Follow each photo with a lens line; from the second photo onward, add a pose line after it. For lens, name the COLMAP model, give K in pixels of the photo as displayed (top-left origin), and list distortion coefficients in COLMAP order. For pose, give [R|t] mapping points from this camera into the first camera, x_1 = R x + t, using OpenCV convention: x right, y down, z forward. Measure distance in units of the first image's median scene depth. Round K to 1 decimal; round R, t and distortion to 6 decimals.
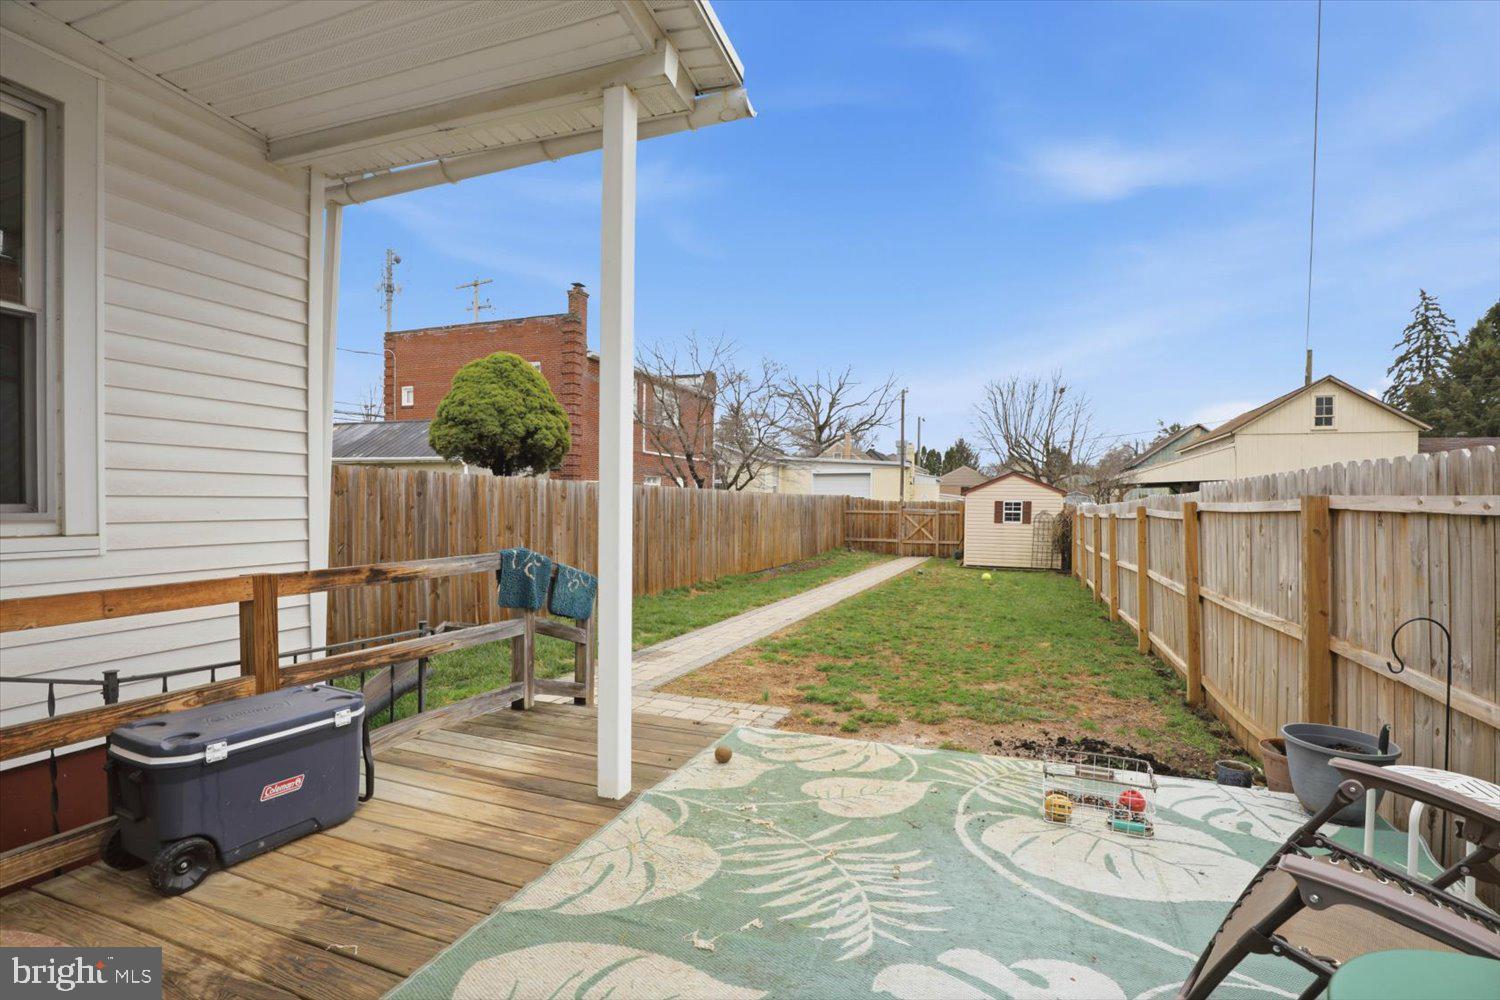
lens RADIAL K [[685.5, 0, 749.6], [0, 685.5, 506.0], [0, 0, 1]] dist [-0.028432, 0.000157]
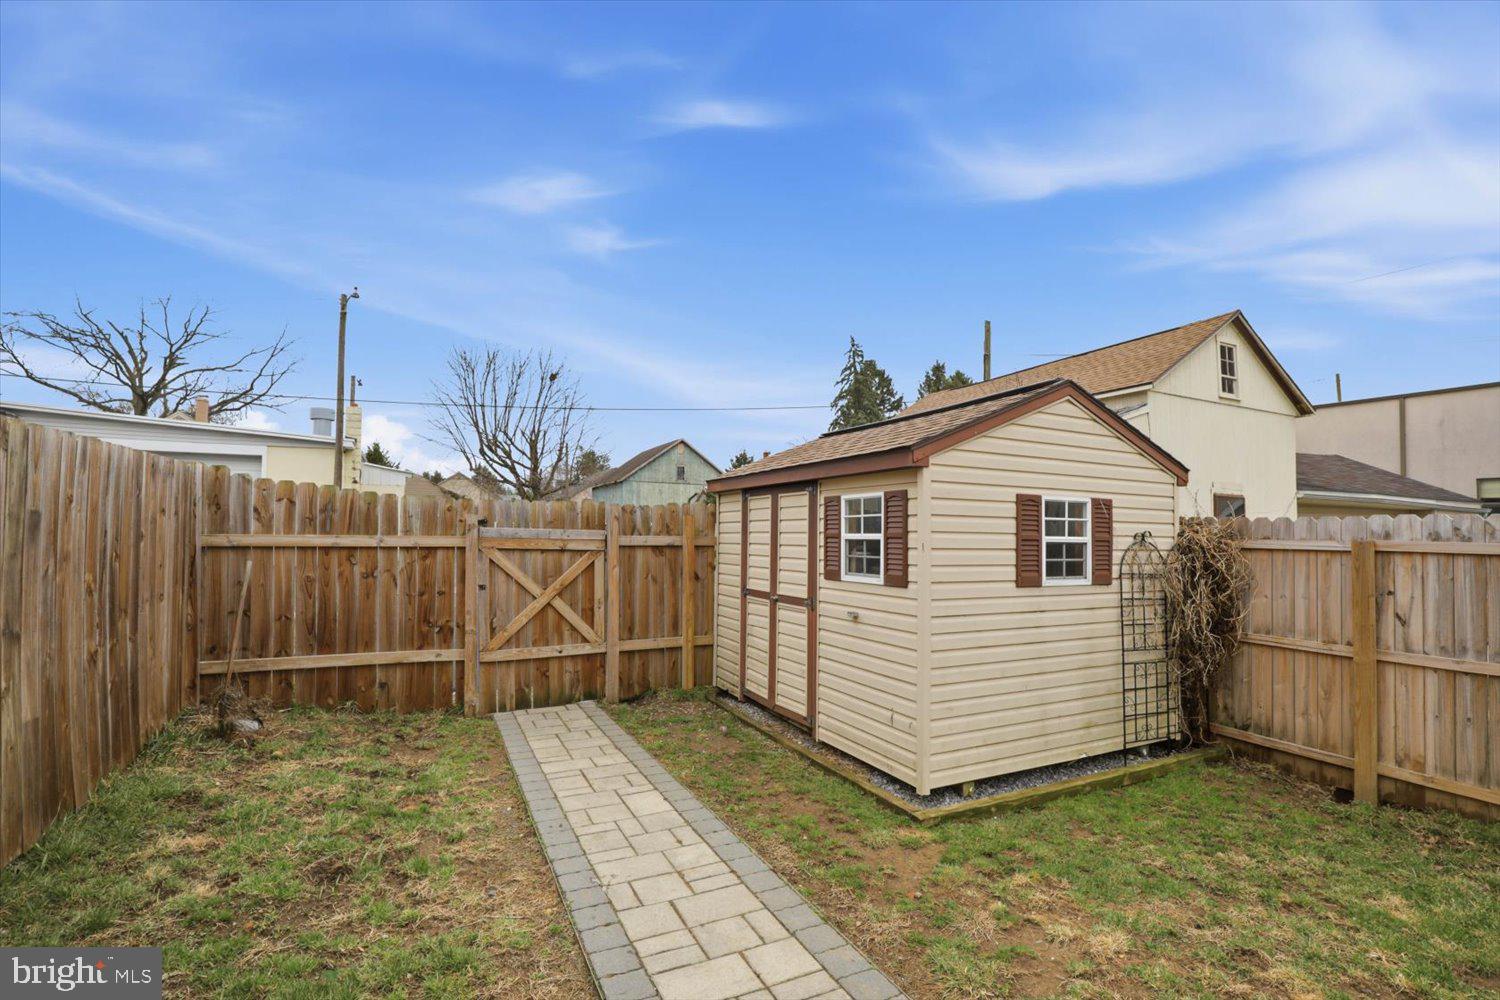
lens RADIAL K [[681.0, 0, 755.0], [0, 681.0, 518.6], [0, 0, 1]] dist [-0.029400, 0.001332]
pose [[0.667973, 0.013787, 0.744058, 0.124407], [-0.002372, 0.999863, -0.016397, 0.005317], [-0.744182, 0.009188, 0.667914, 0.912864]]
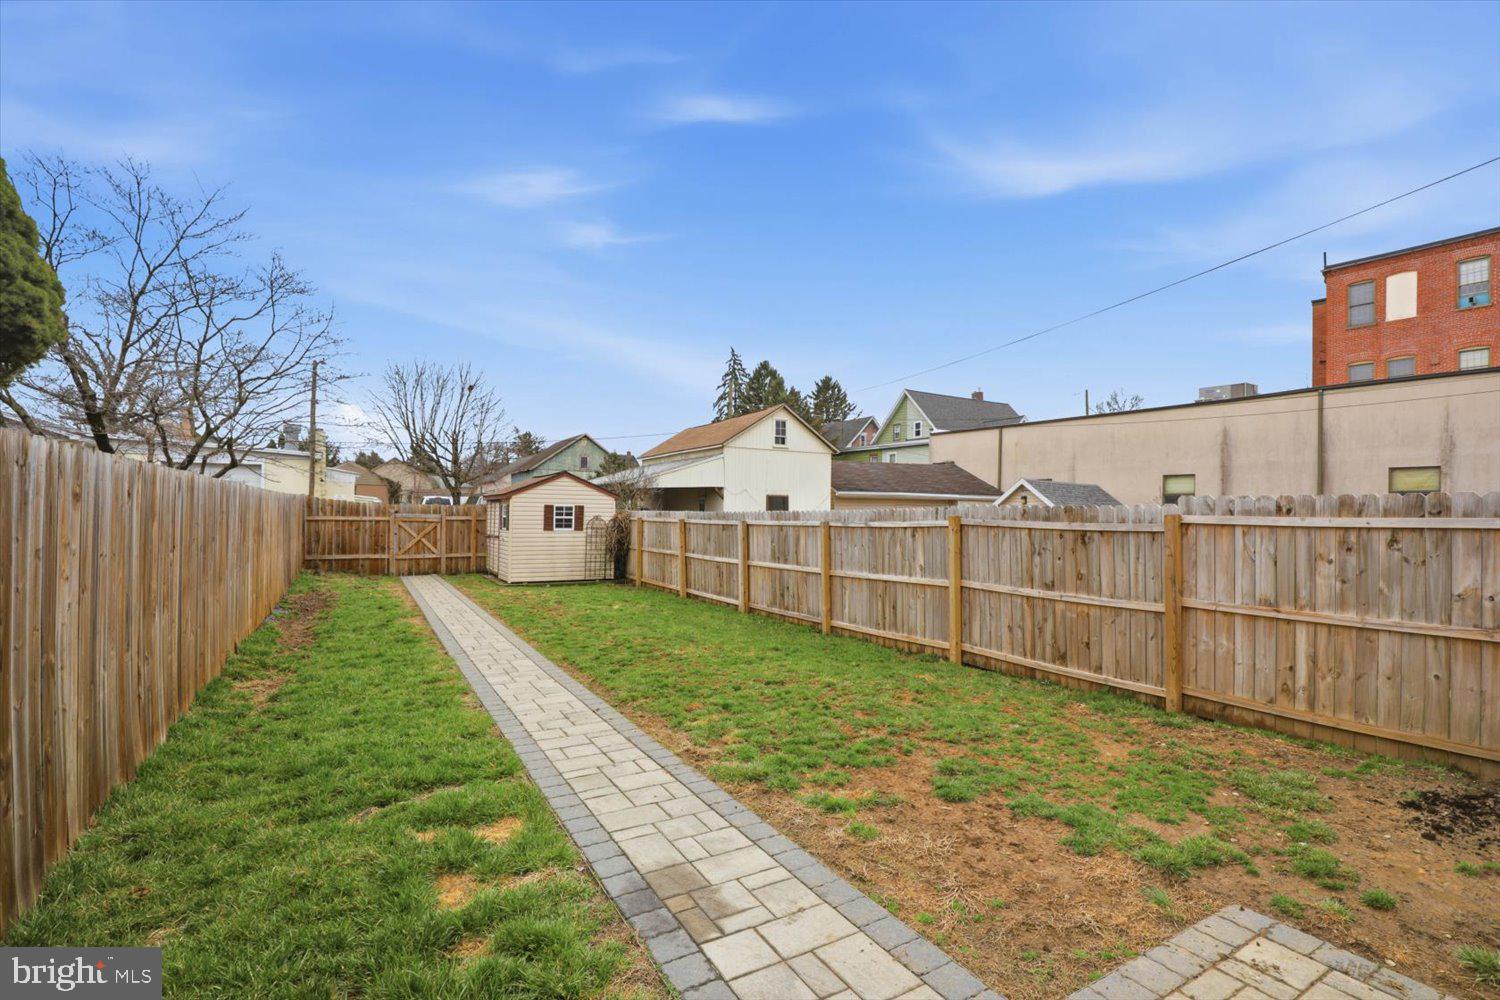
lens RADIAL K [[693.5, 0, 750.0], [0, 693.5, 500.0], [0, 0, 1]] dist [-0.023846, 0.000078]
pose [[0.620945, 0.010177, 0.783788, -0.160668], [-0.001525, 0.999930, -0.011776, -0.003628], [-0.783853, 0.006116, 0.620916, 0.260619]]
